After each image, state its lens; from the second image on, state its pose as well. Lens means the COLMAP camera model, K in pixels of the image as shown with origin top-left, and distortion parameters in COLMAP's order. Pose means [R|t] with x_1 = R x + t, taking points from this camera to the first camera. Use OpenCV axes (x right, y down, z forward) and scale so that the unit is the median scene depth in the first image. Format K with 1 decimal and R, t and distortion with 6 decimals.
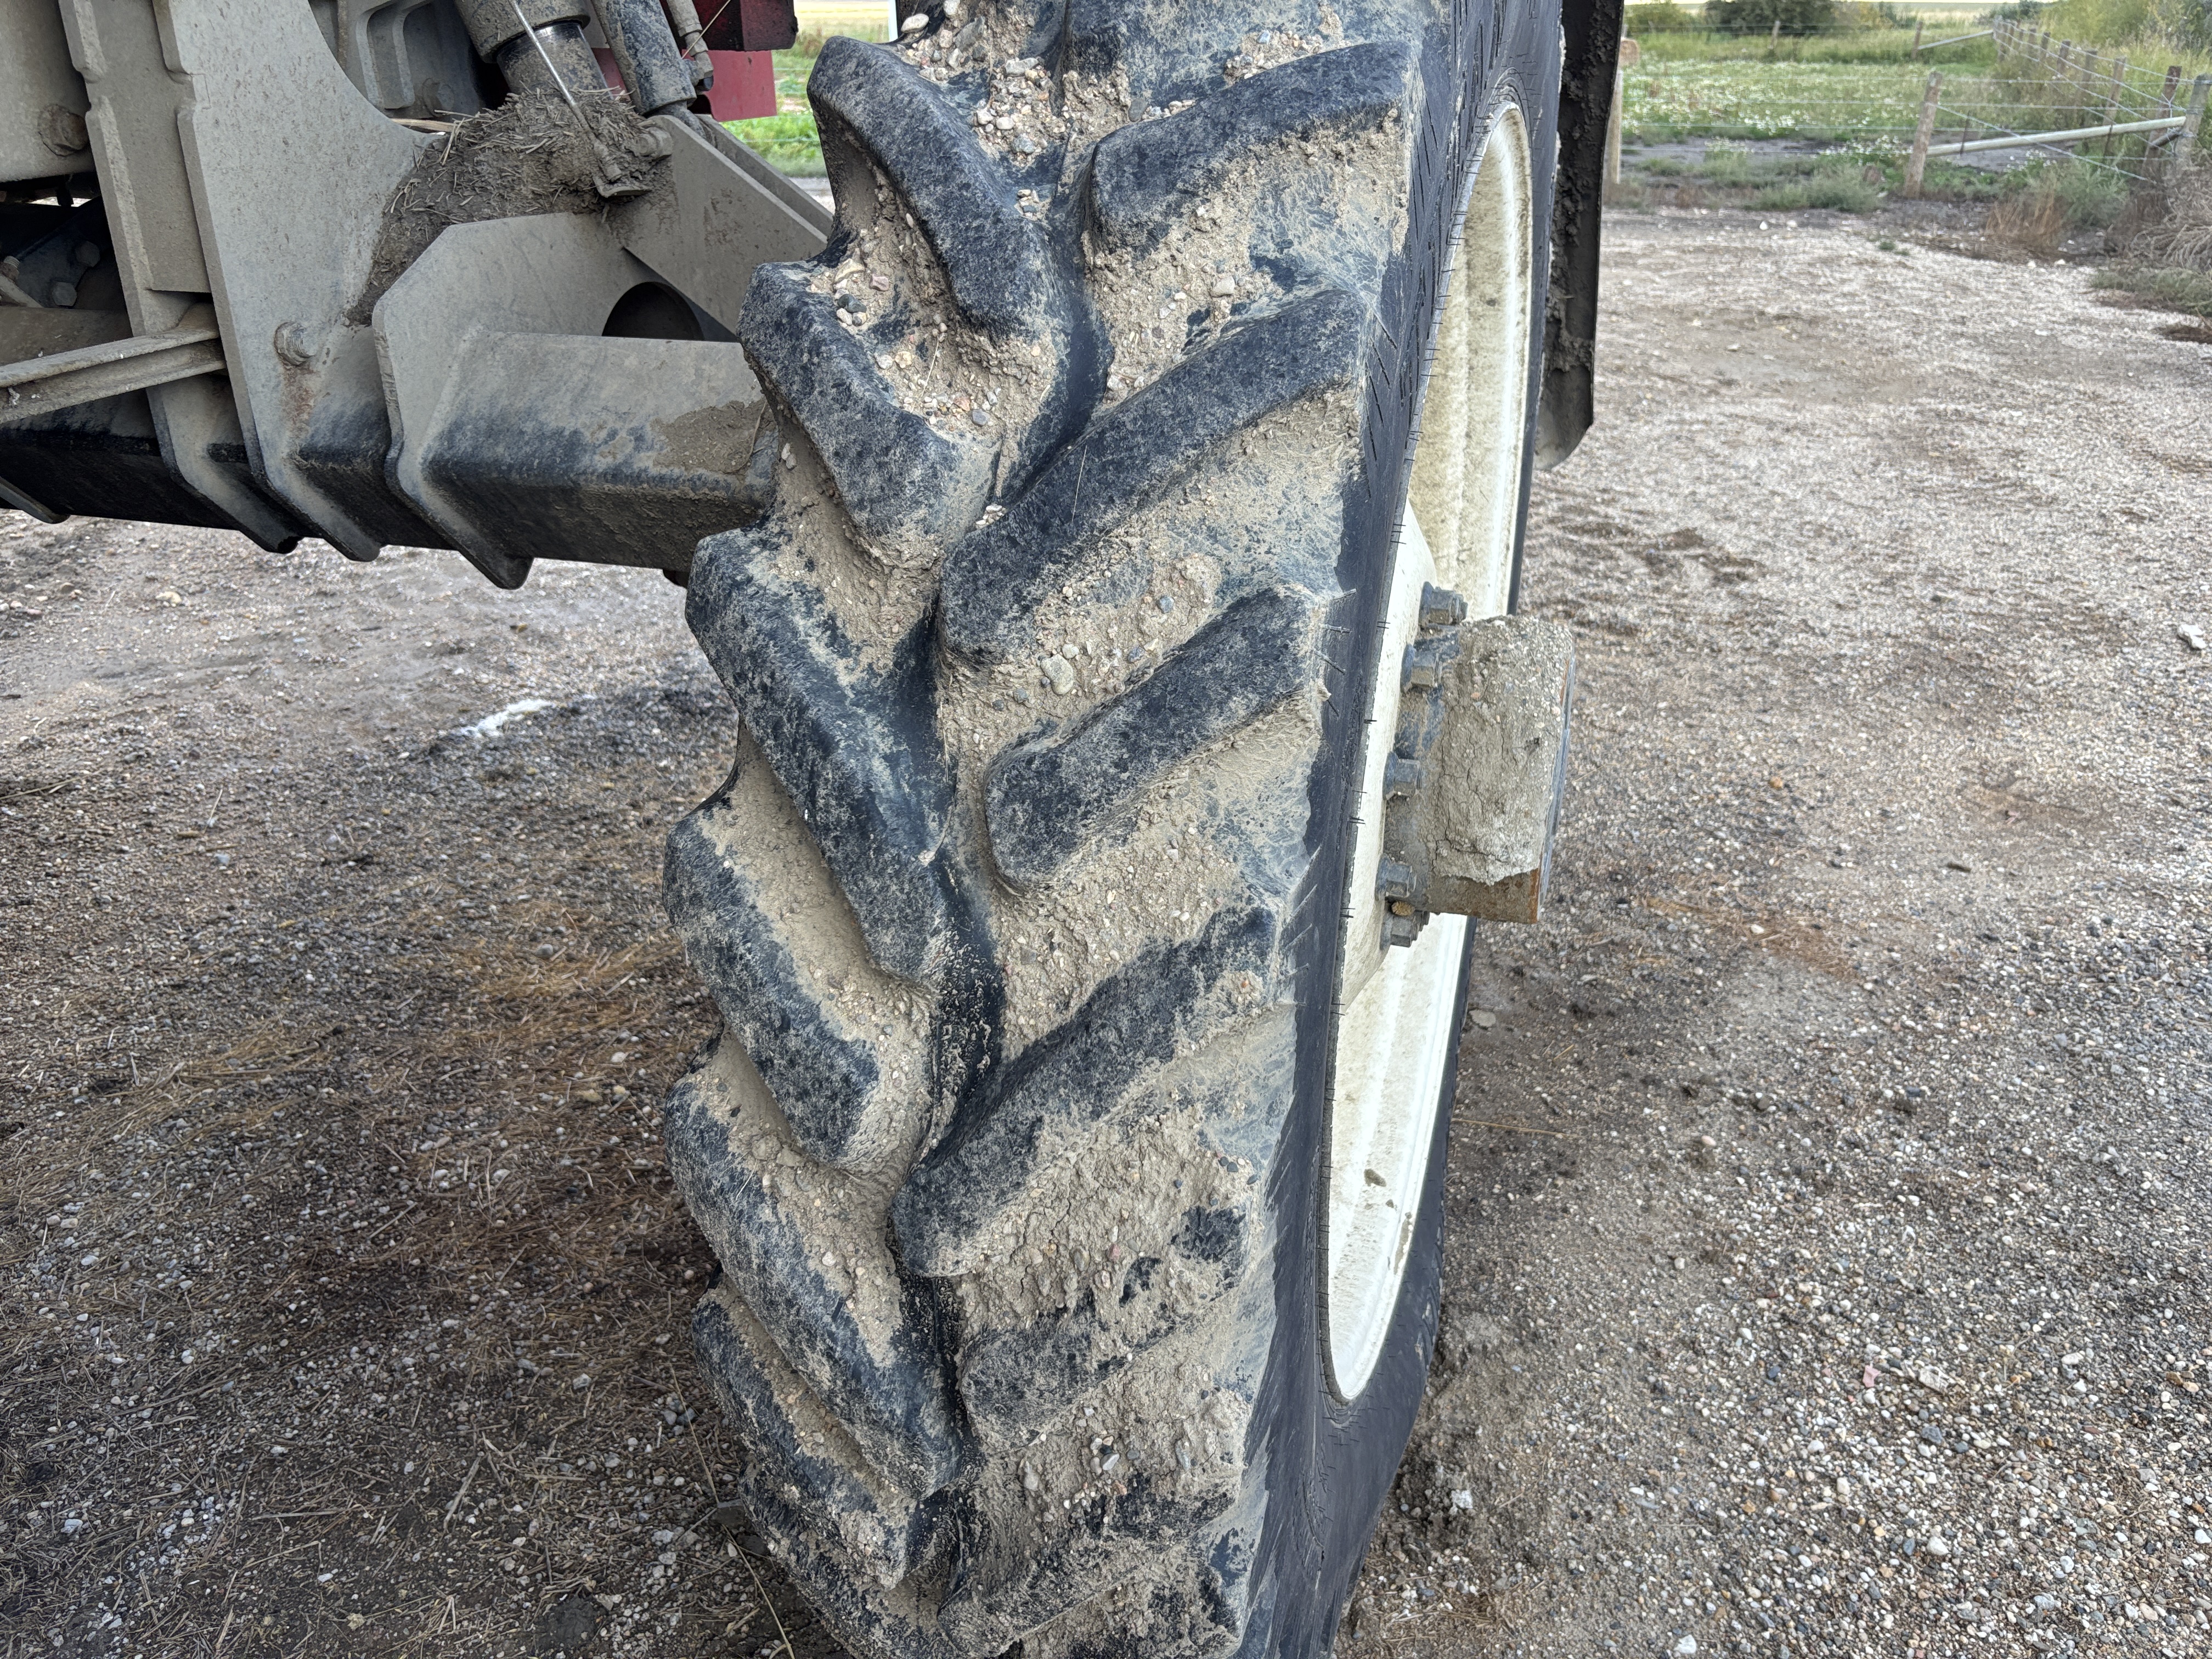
lens RADIAL K [[1693.0, 0, 1106.6], [0, 1693.0, 870.1], [0, 0, 1]] dist [0.097928, -0.110634]
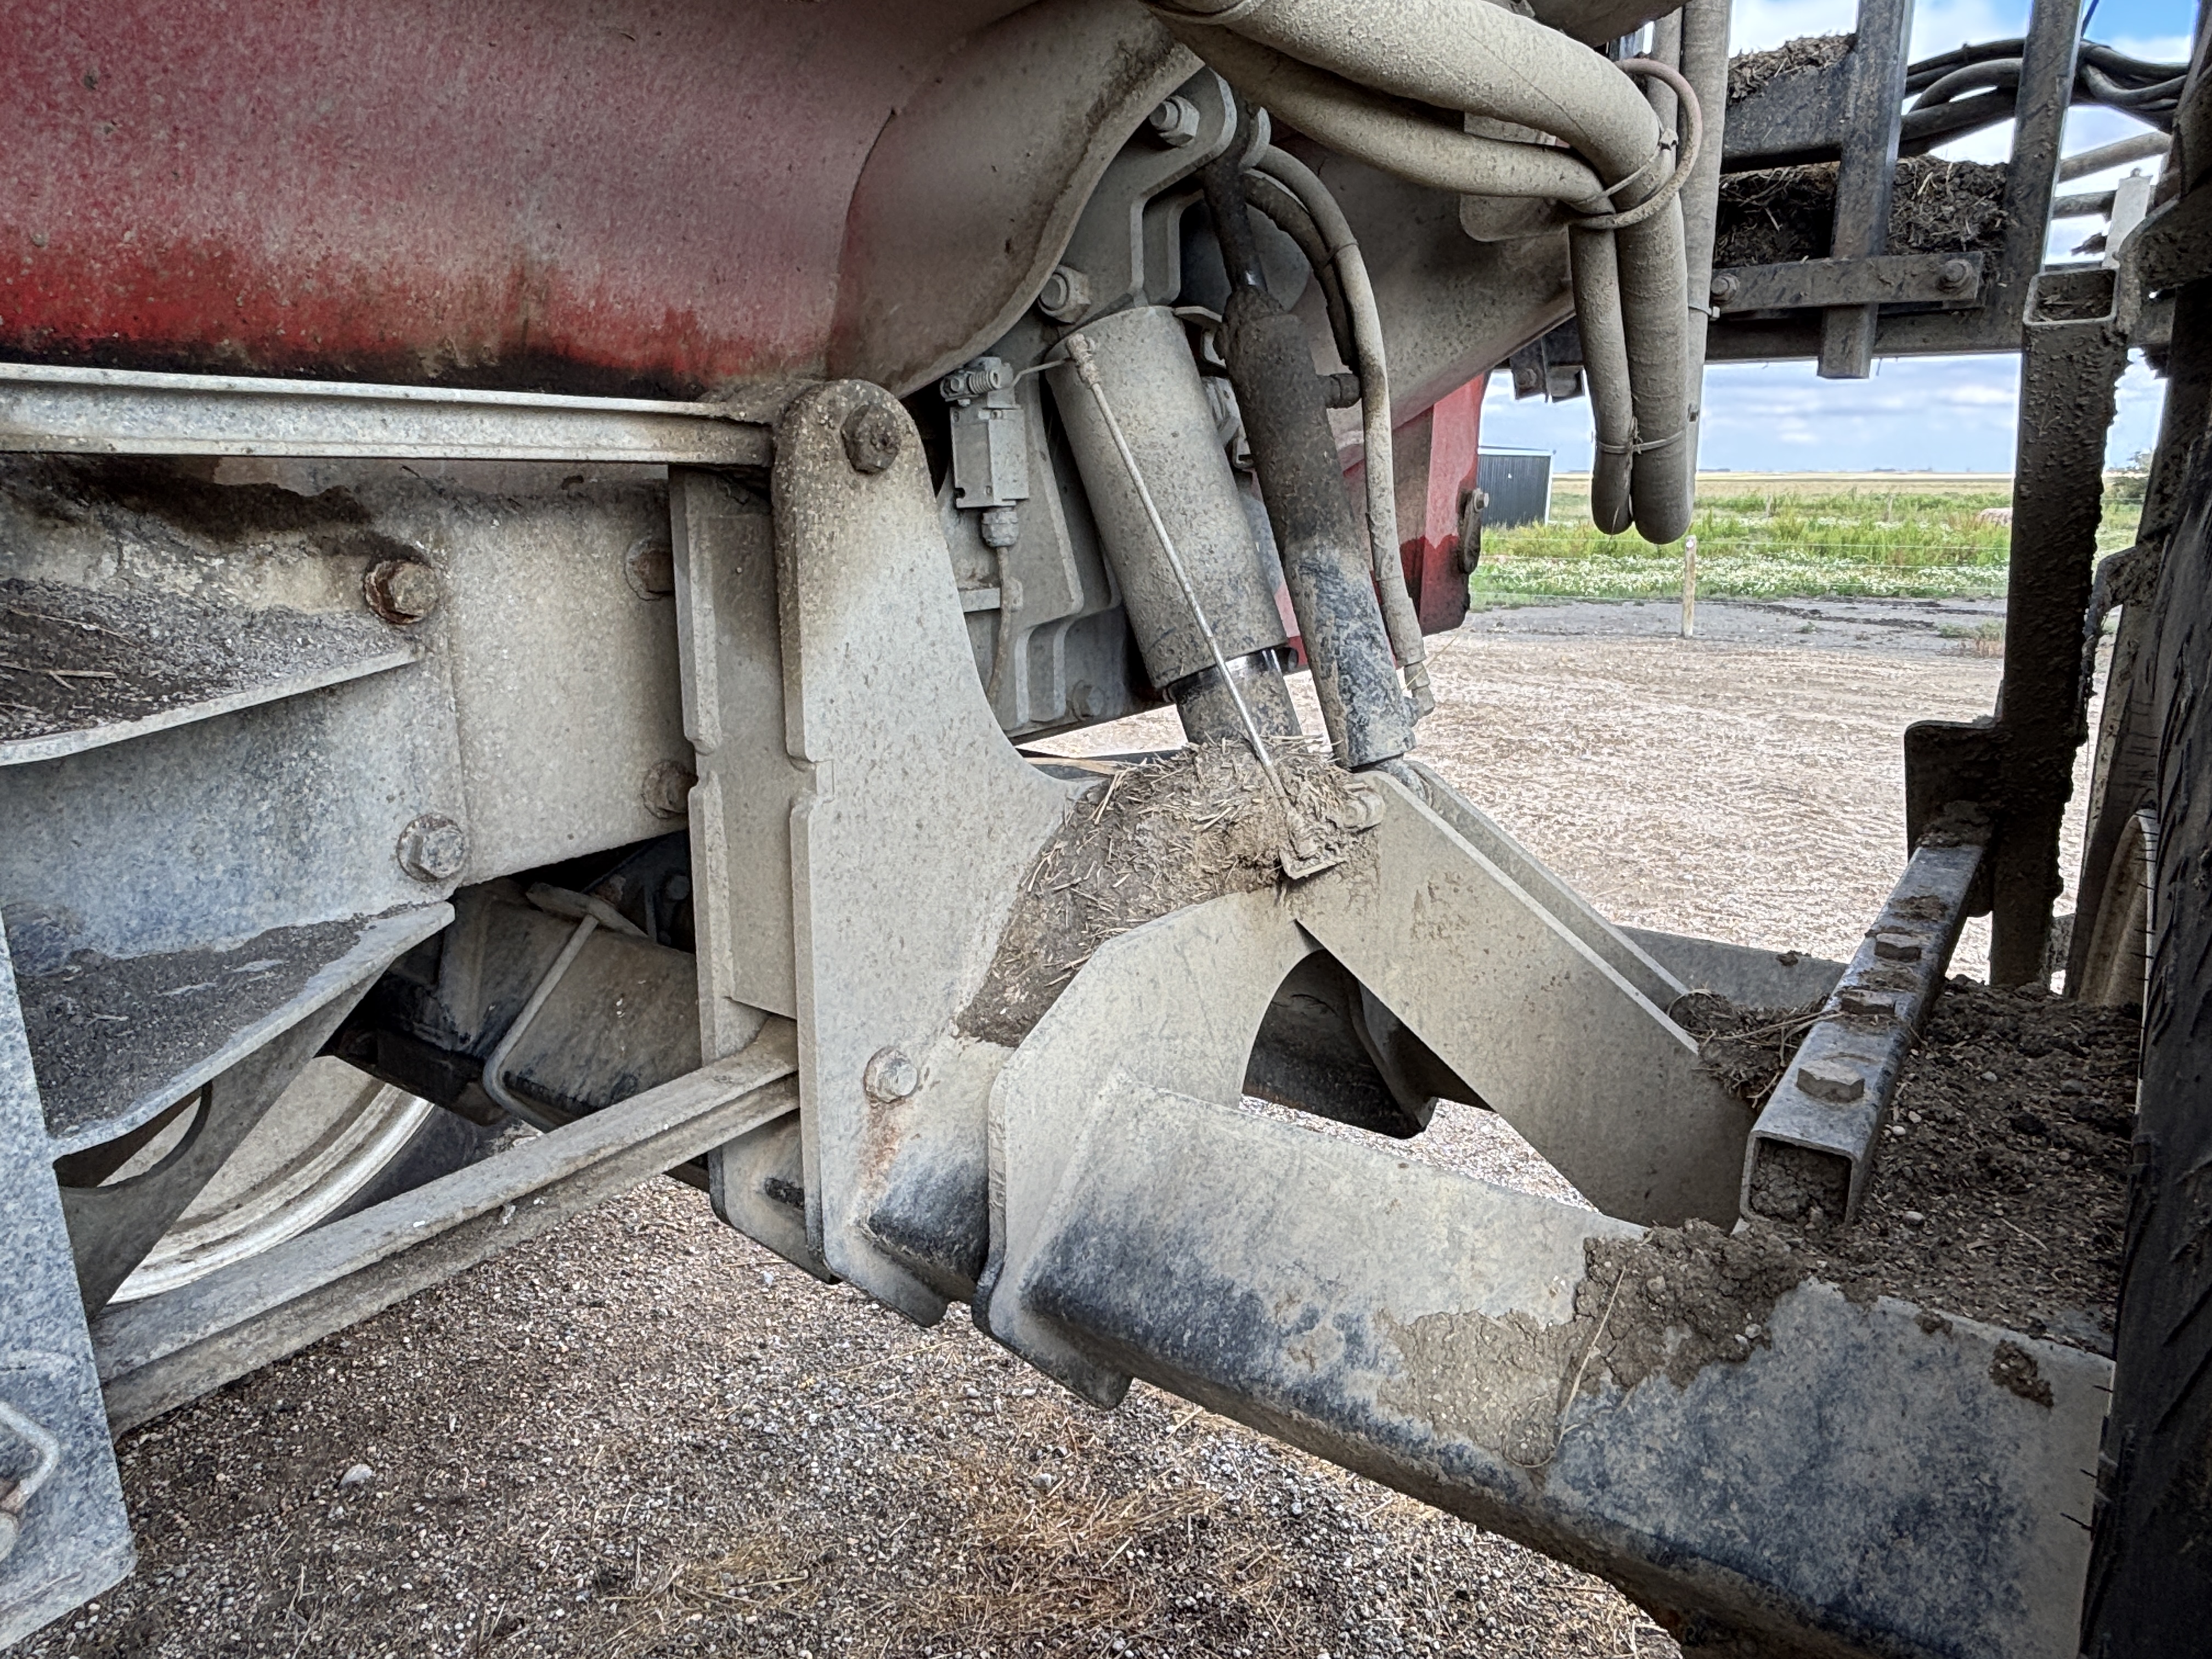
lens RADIAL K [[1371.5, 0, 1106.0], [0, 1371.5, 829.5], [0, 0, 1]] dist [0.006430, -0.015553]
pose [[0.958709, 0.070484, -0.275516, -0.206710], [-0.127268, 0.972709, -0.194010, -0.285735], [0.254323, 0.221064, 0.941515, 0.407582]]
